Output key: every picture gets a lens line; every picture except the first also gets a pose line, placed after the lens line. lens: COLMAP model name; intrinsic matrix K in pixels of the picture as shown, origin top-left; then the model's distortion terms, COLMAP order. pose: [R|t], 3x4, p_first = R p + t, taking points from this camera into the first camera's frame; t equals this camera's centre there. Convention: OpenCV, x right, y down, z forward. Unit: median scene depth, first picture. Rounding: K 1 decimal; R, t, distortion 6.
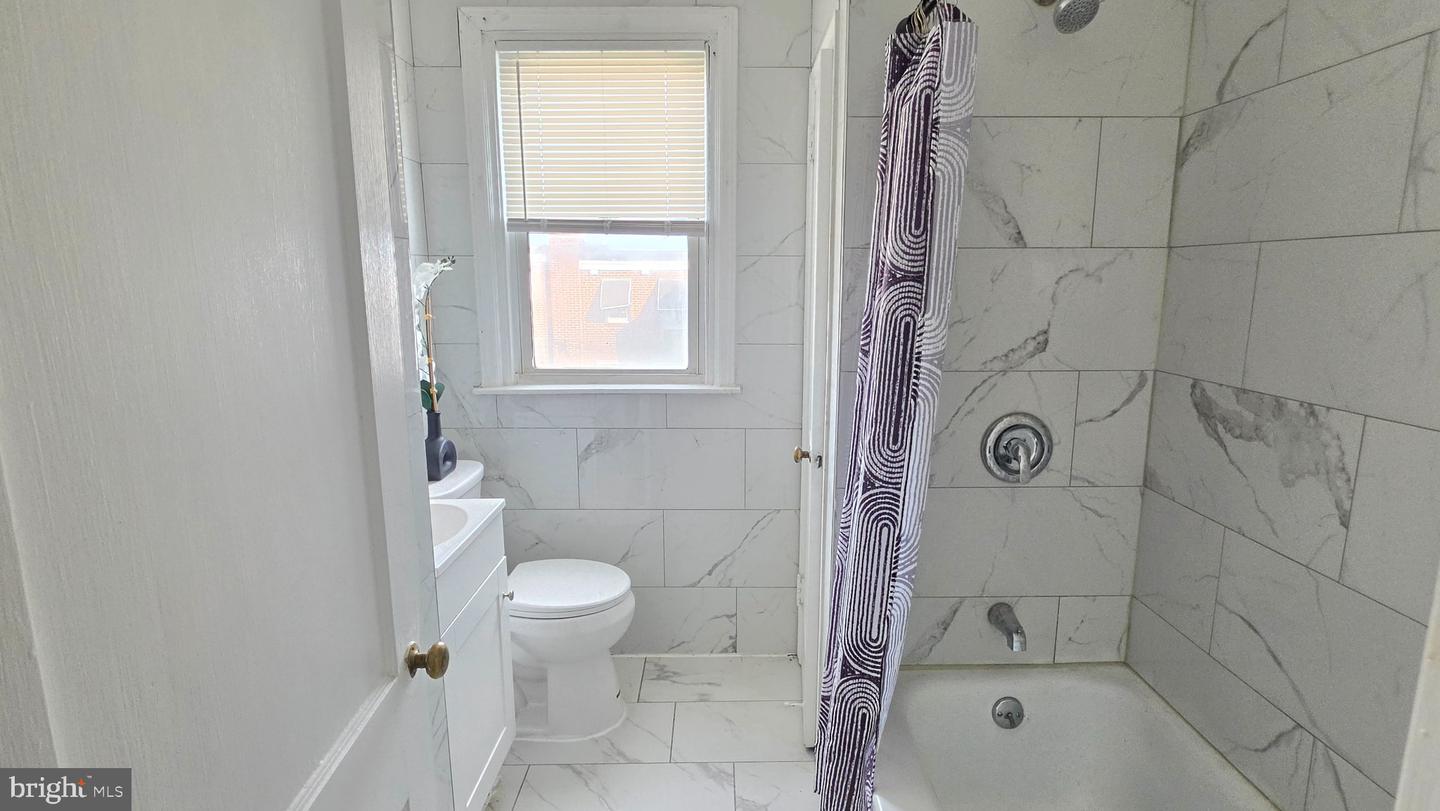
lens RADIAL K [[708.7, 0, 720.0], [0, 708.7, 407.9], [0, 0, 1]] dist [-0.006063, -0.000691]
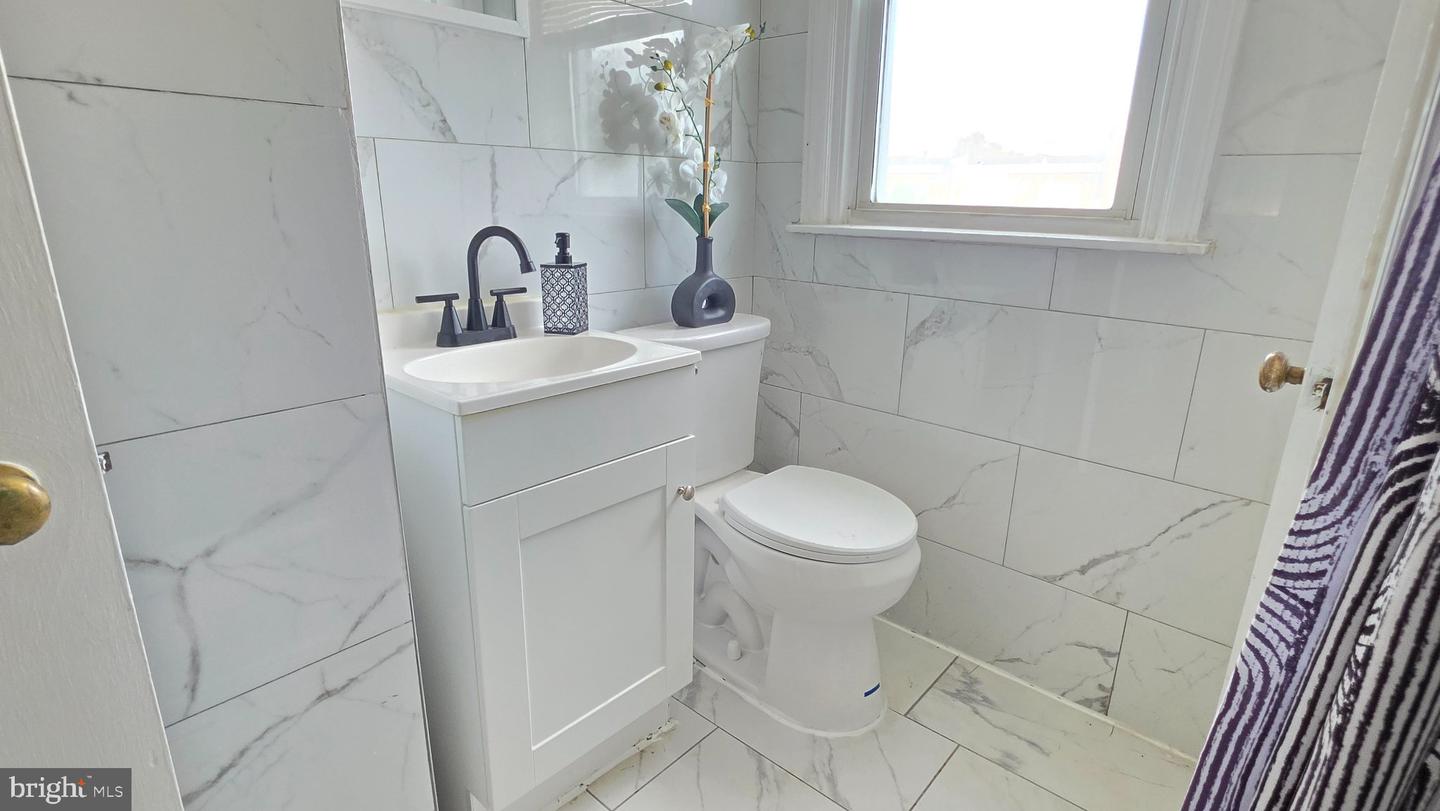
lens RADIAL K [[708.7, 0, 723.7], [0, 708.7, 401.2], [0, 0, 1]] dist [-0.006063, -0.000691]
pose [[0.747168, 0.203747, -0.632635, 0.109214], [-0.143133, 0.978845, 0.146202, 0.055303], [0.649040, -0.018687, 0.760525, 0.378429]]
